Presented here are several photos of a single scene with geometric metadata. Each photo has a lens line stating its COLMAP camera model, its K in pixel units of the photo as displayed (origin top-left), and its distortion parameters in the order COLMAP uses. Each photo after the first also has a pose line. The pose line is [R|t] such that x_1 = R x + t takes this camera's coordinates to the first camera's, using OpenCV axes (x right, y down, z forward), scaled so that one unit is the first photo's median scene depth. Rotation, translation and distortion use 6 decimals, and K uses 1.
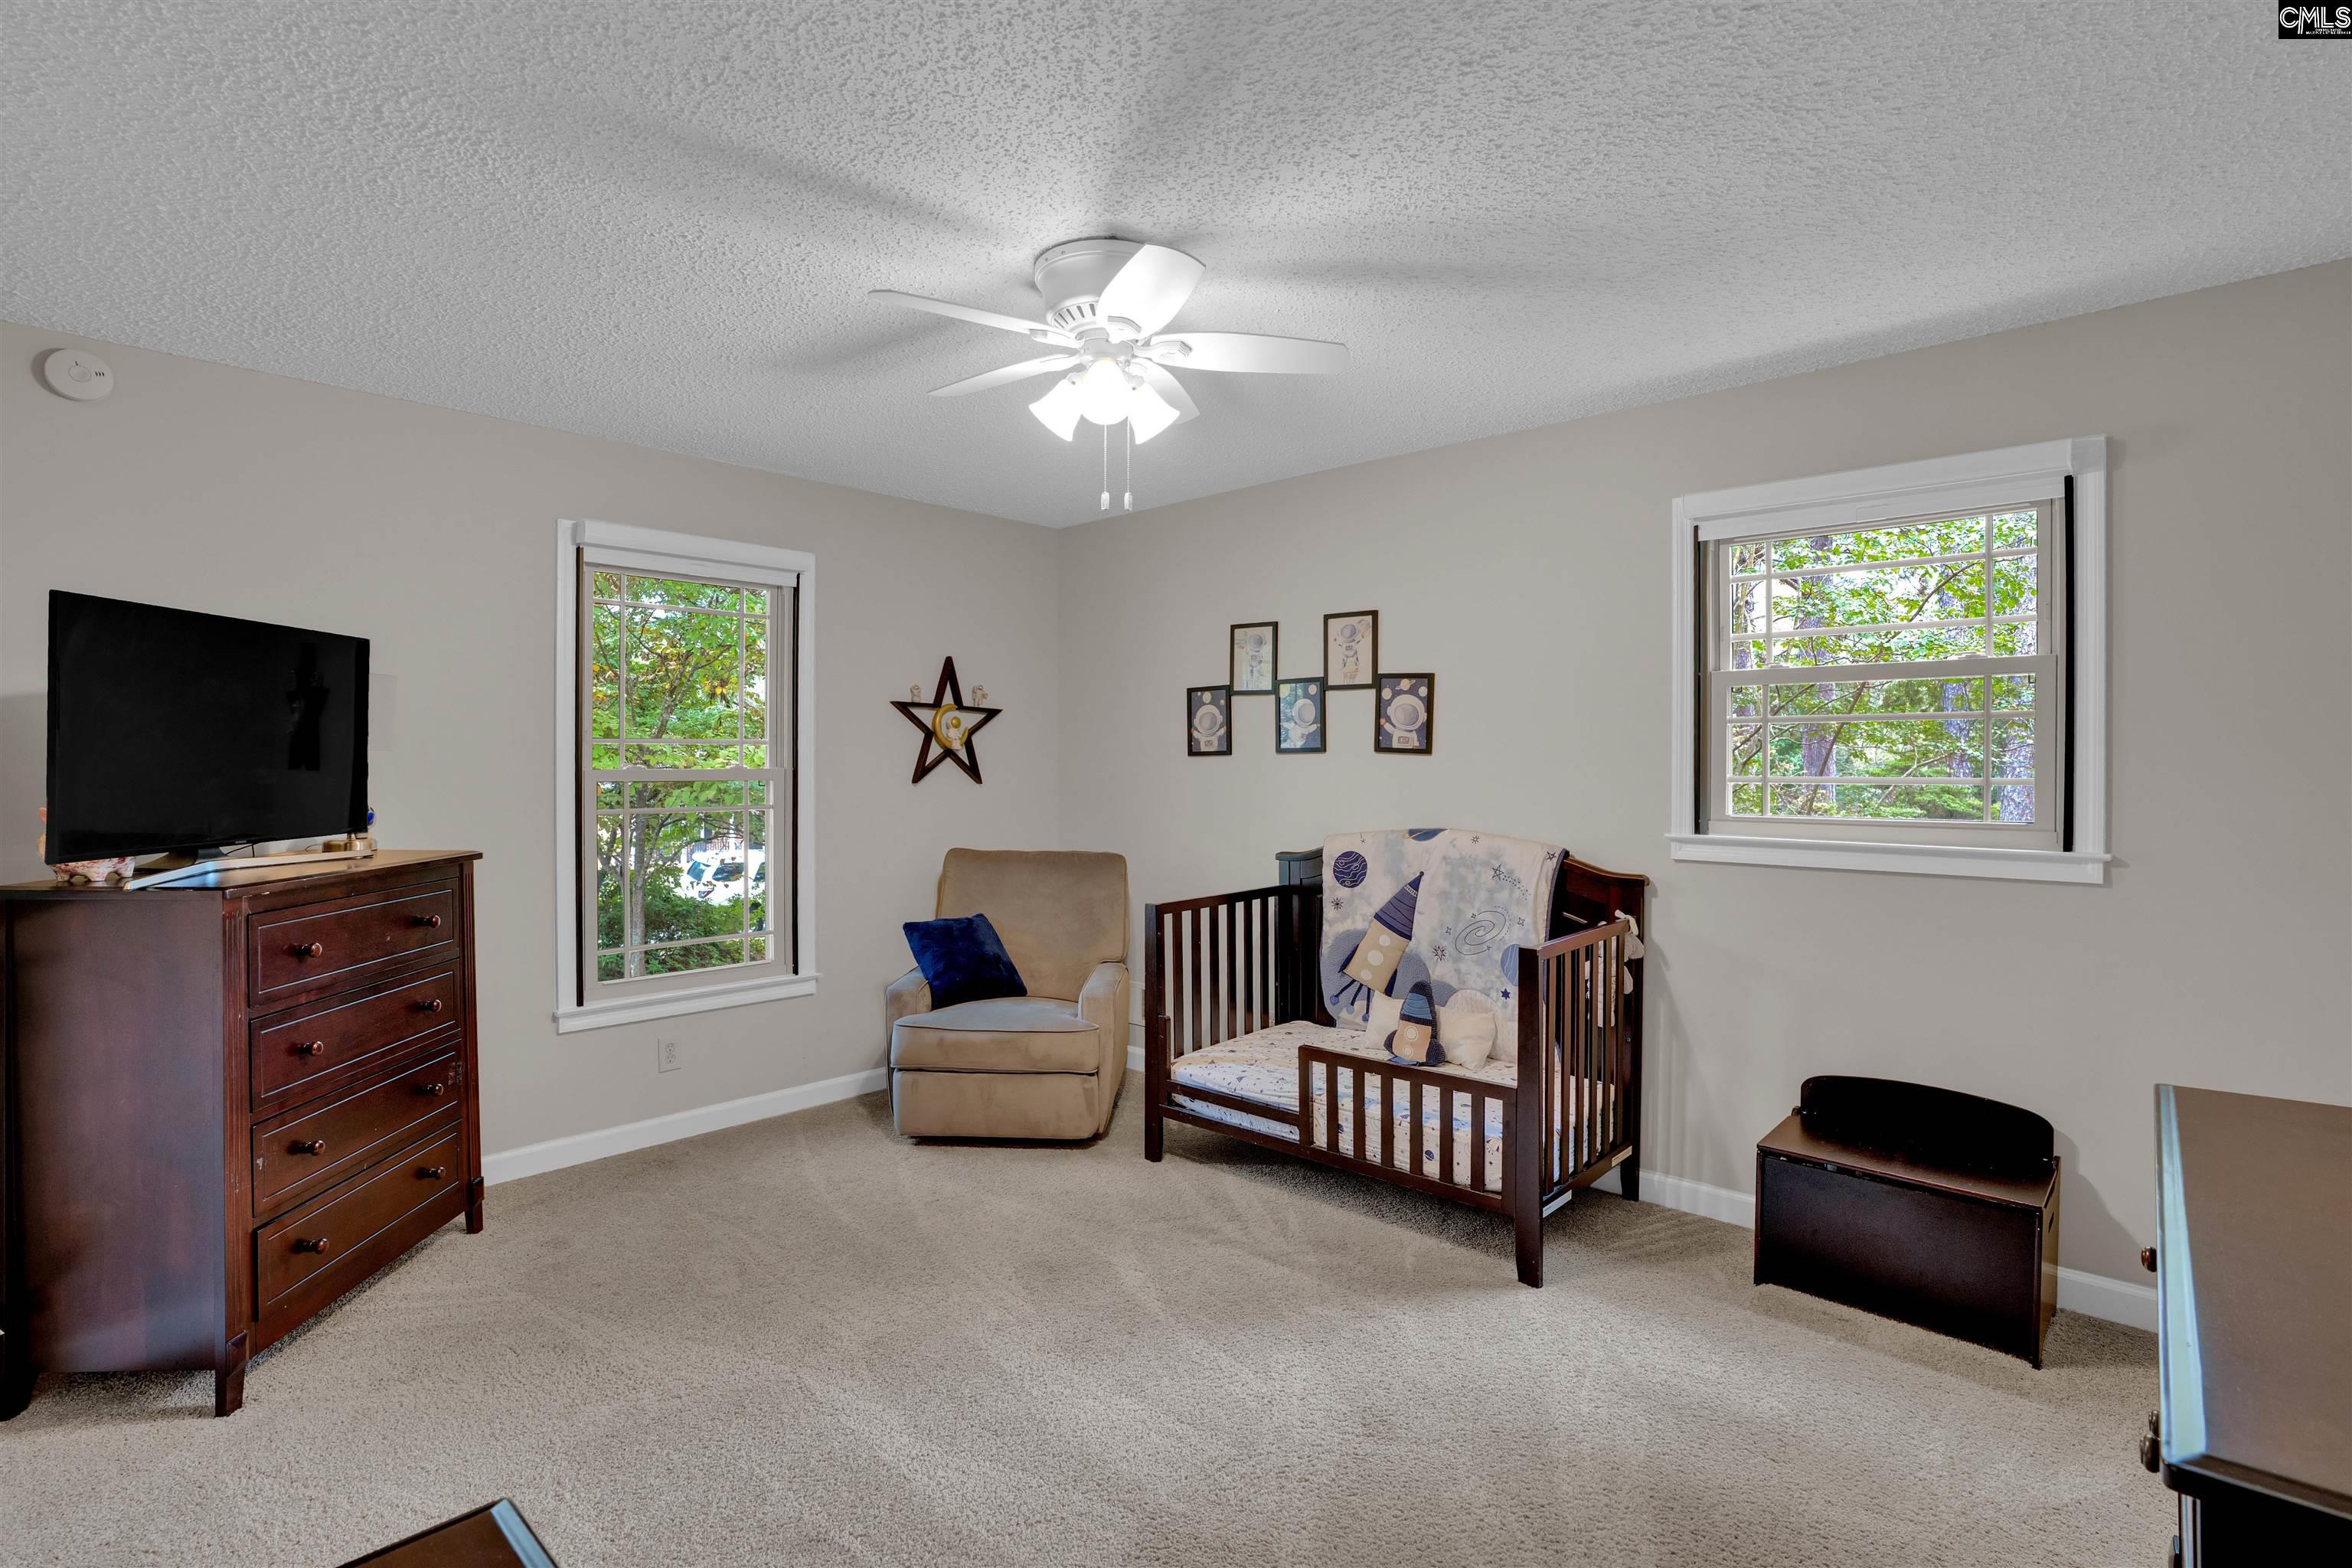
lens RADIAL K [[1111.2, 0, 1180.9], [0, 1111.2, 764.7], [0, 0, 1]] dist [-0.006261, 0.000094]
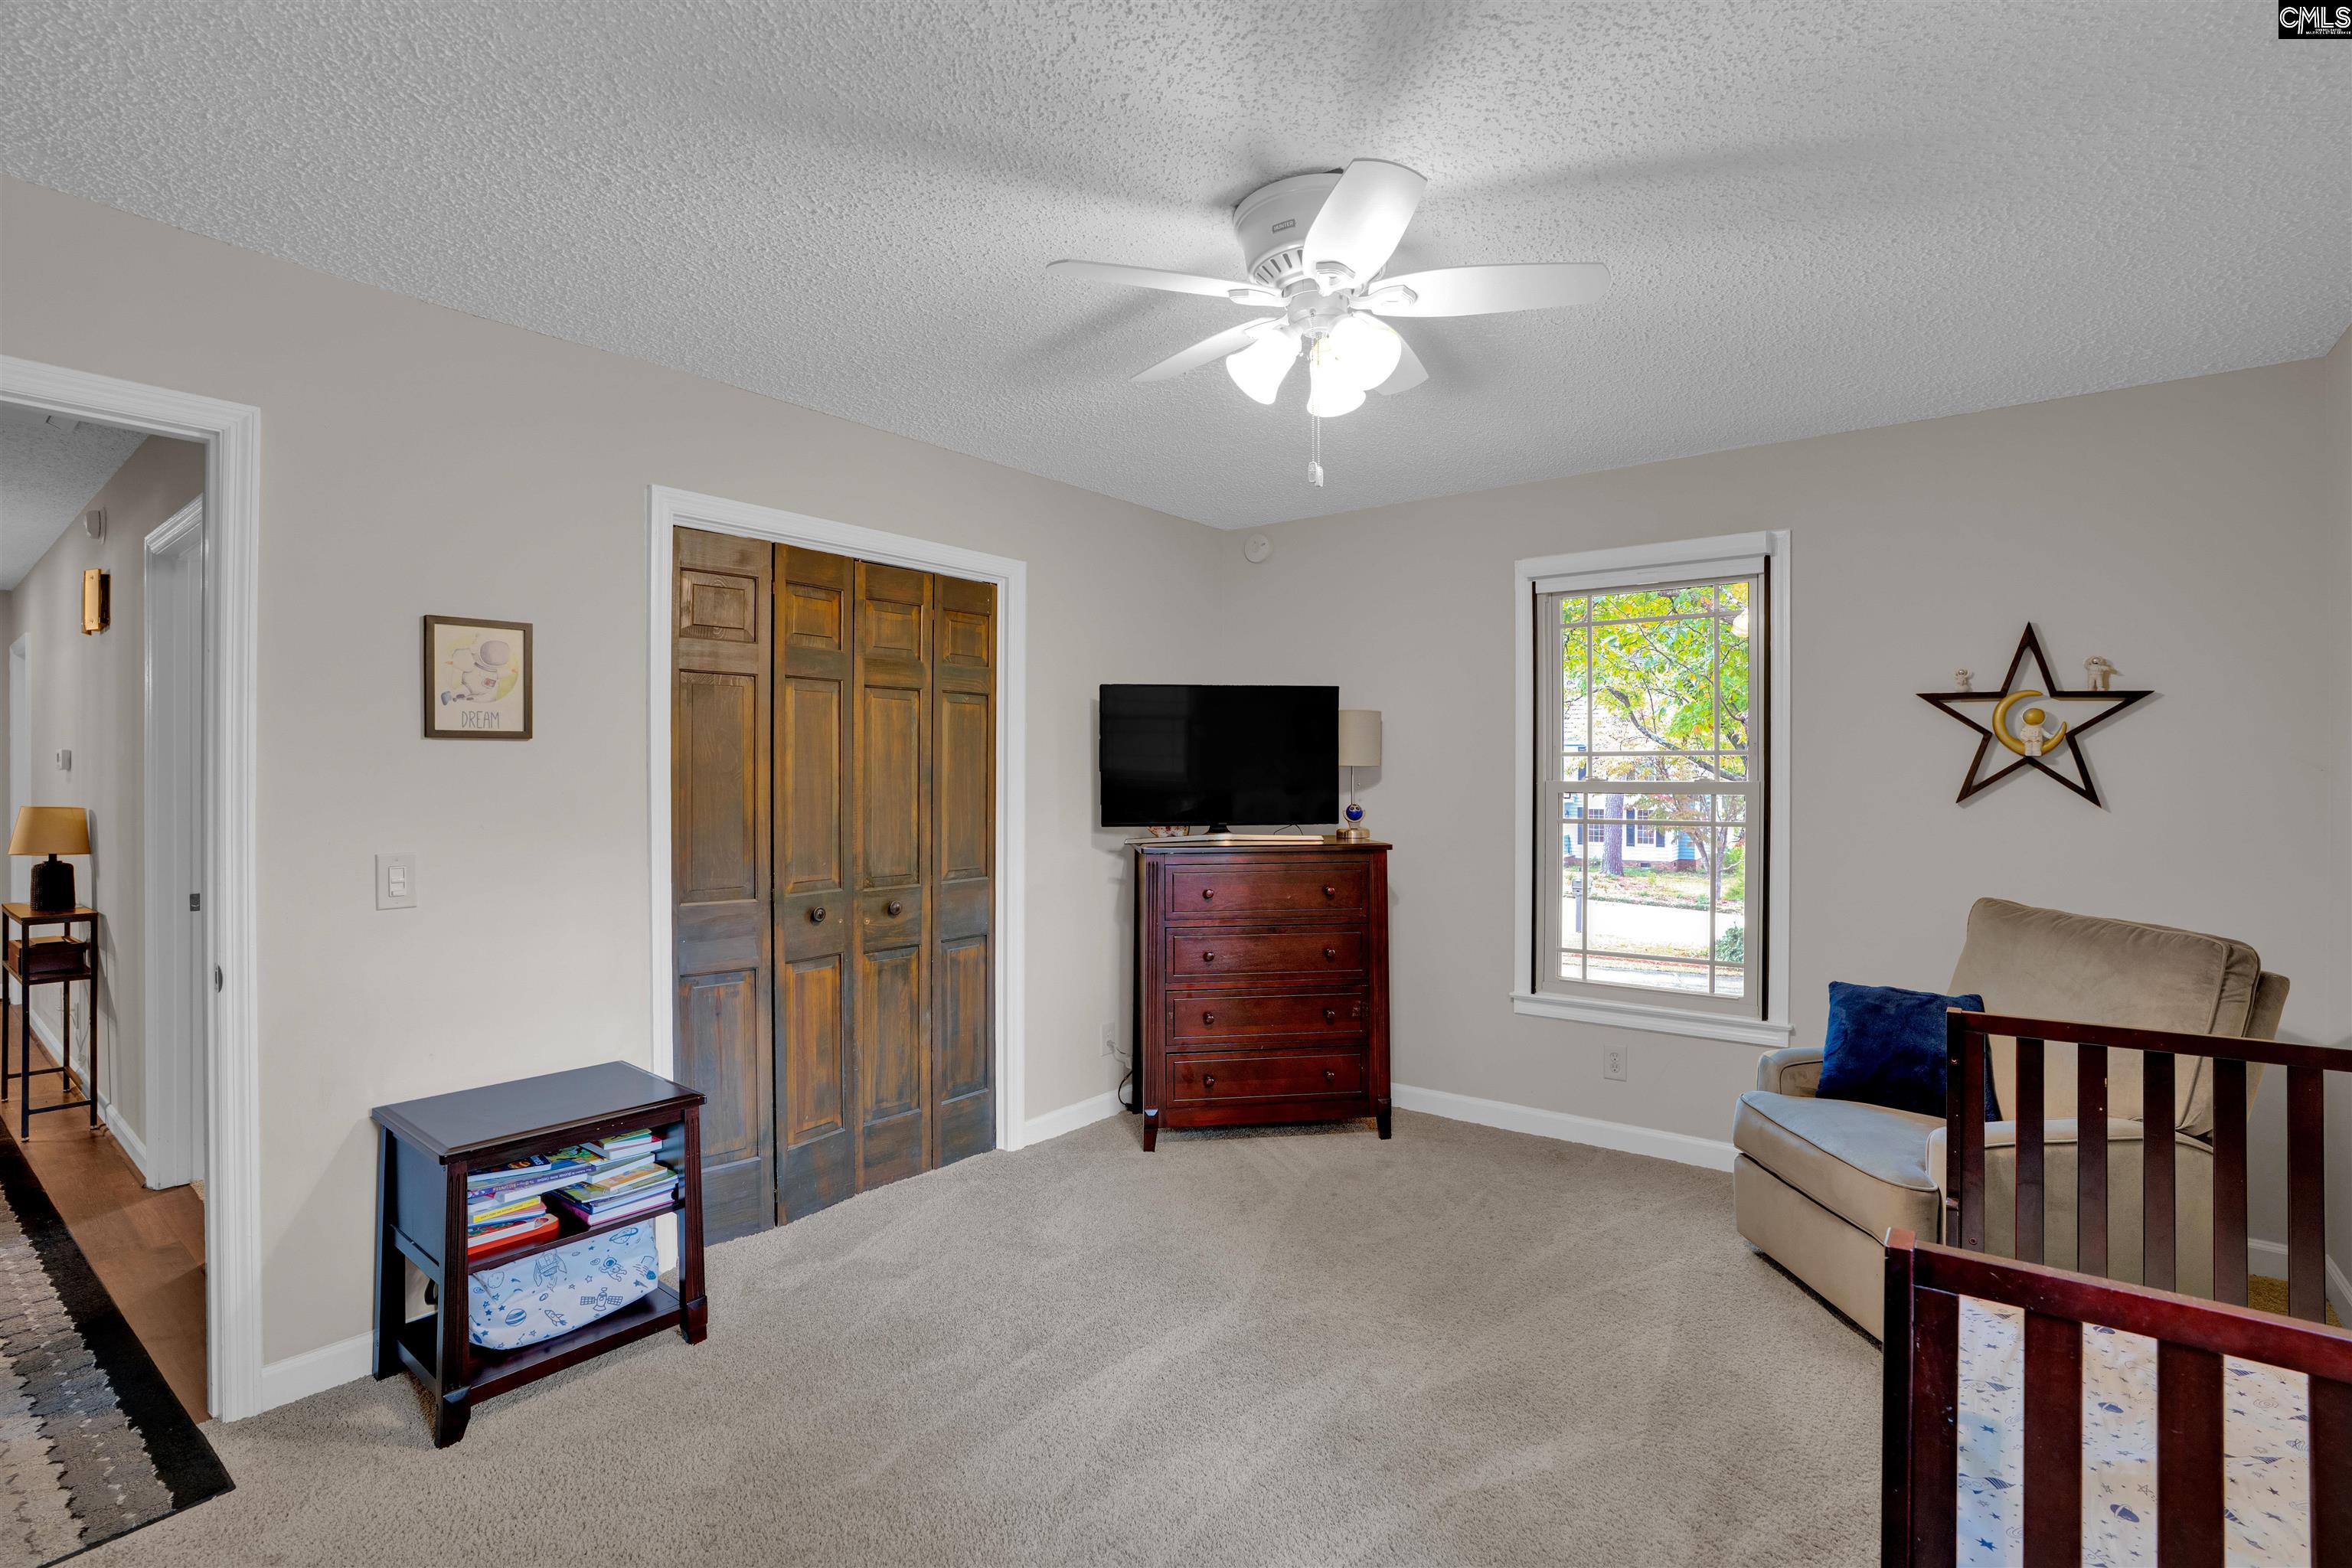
lens RADIAL K [[1111.2, 0, 1182.5], [0, 1111.2, 786.2], [0, 0, 1]] dist [-0.006261, 0.000094]
pose [[0.113628, 0.012618, -0.993443, 0.598351], [-0.004445, 0.999916, 0.012192, -0.002392], [0.993513, 0.003030, 0.113675, 0.599207]]
